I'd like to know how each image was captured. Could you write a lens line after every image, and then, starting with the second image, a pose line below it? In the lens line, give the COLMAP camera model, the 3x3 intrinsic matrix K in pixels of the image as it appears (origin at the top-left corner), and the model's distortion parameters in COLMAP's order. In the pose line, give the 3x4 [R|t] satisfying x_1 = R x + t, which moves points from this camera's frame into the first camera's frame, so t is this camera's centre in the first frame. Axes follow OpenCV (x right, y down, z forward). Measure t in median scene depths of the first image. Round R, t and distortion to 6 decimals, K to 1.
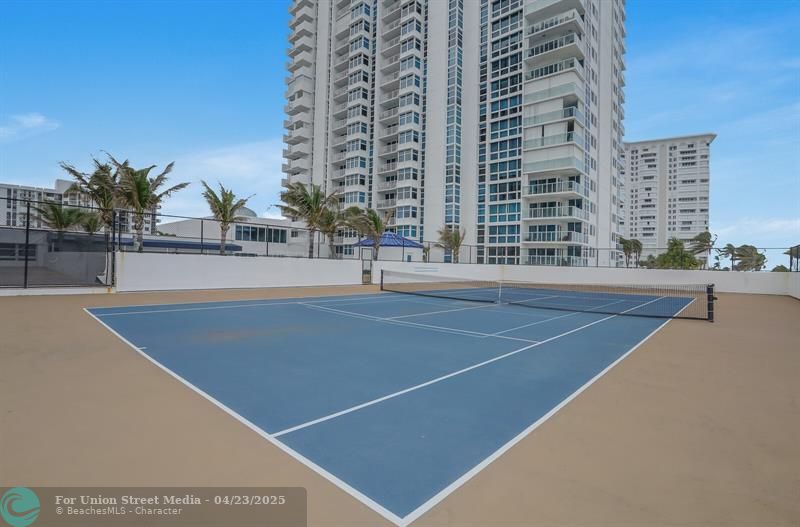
lens RADIAL K [[377.2, 0, 404.2], [0, 377.2, 262.9], [0, 0, 1]] dist [-0.037804, 0.016752]
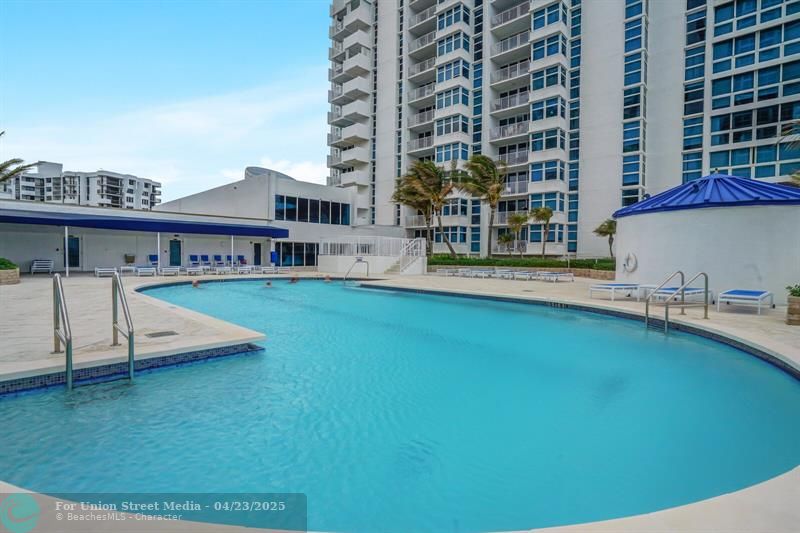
lens RADIAL K [[377.2, 0, 399.4], [0, 377.2, 260.5], [0, 0, 1]] dist [-0.037804, 0.016752]
pose [[0.999619, -0.016410, -0.022213, -0.223682], [0.016828, 0.999682, 0.018767, -0.004439], [0.021898, -0.019133, 0.999577, 0.377647]]
